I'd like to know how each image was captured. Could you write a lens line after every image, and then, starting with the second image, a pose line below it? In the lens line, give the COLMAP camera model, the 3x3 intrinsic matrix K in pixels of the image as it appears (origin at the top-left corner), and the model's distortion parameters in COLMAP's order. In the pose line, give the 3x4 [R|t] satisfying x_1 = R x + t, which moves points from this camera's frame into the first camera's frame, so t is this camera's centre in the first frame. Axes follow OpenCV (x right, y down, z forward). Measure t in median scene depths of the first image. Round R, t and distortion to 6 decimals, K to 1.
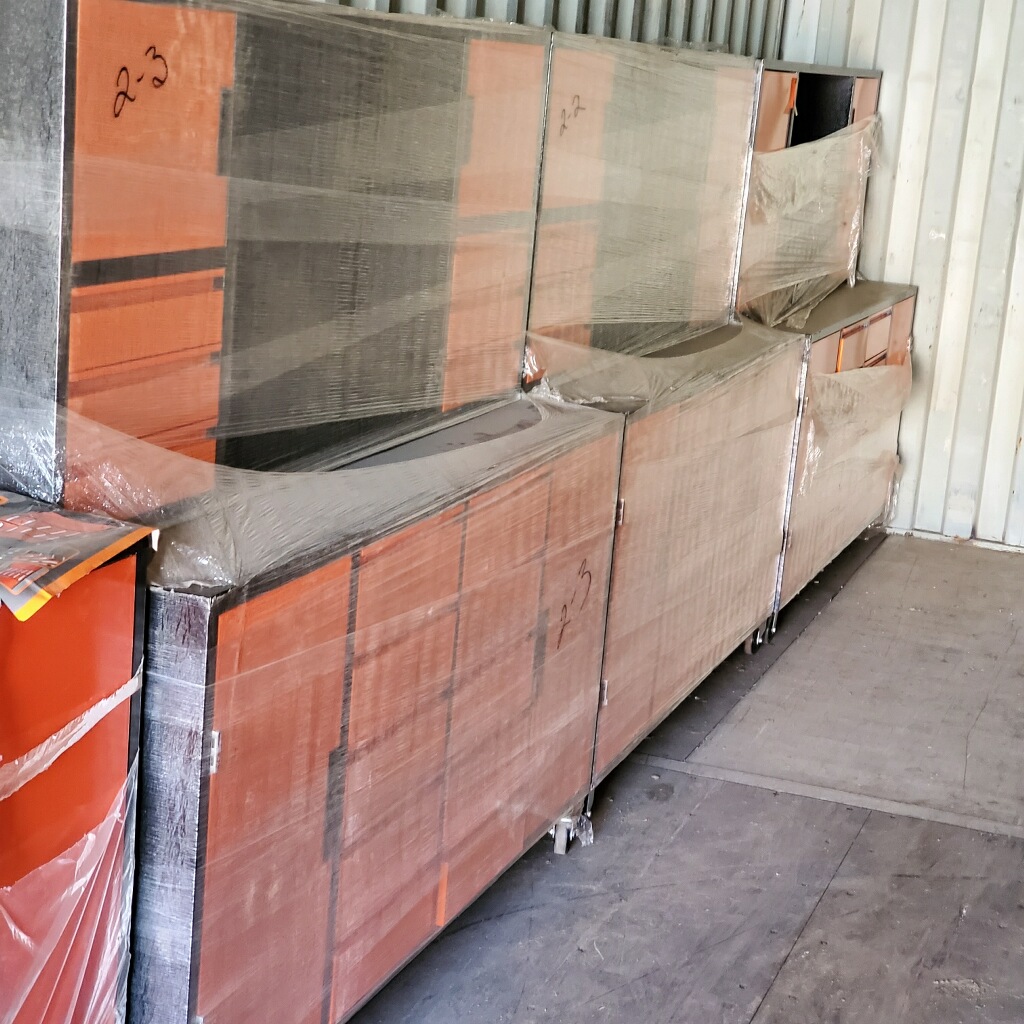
lens RADIAL K [[1958.7, 0, 512.2], [0, 1958.7, 512.5], [0, 0, 1]] dist [0.023155, 0.000000]
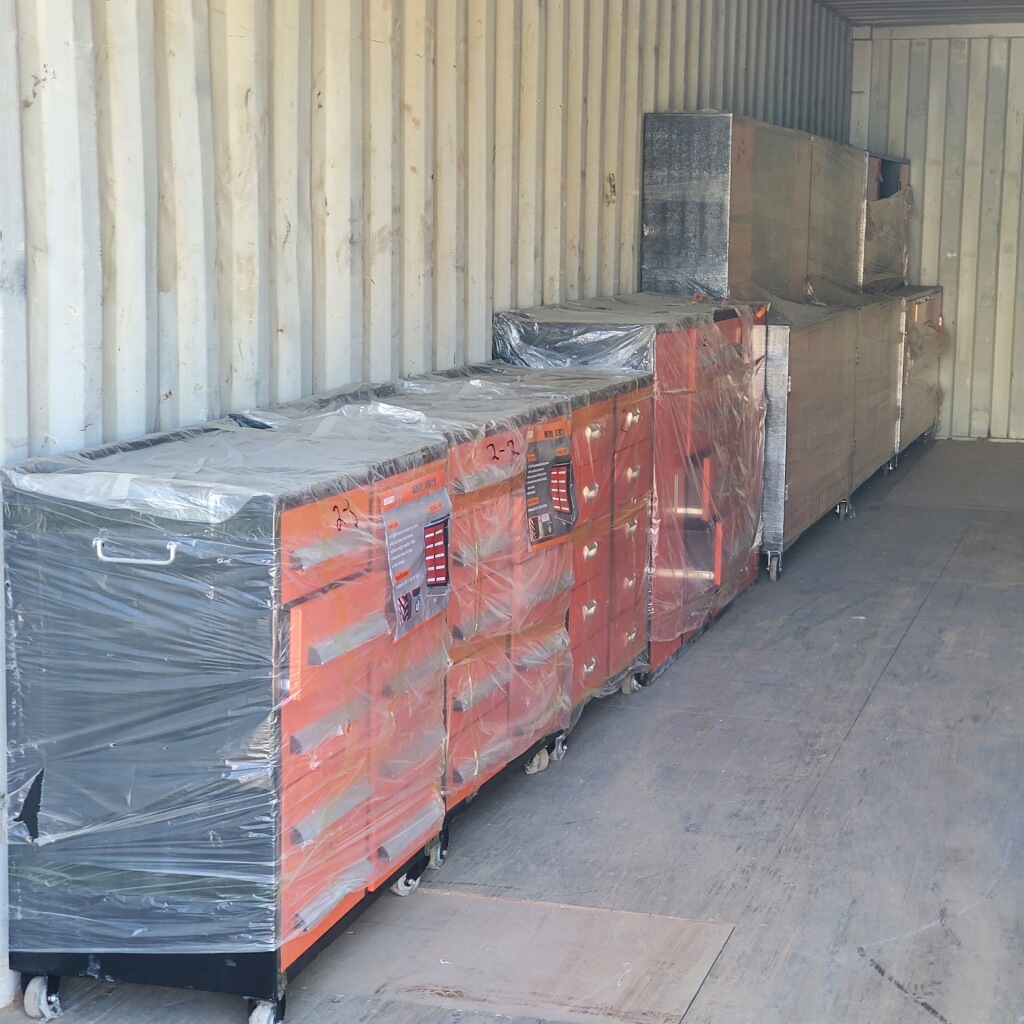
lens RADIAL K [[1958.7, 0, 511.3], [0, 1958.7, 512.2], [0, 0, 1]] dist [0.023155, 0.000000]
pose [[0.996526, -0.072896, 0.040278, -0.235916], [0.075728, 0.994383, -0.073947, 0.168673], [-0.034661, 0.076740, 0.996448, -0.620374]]
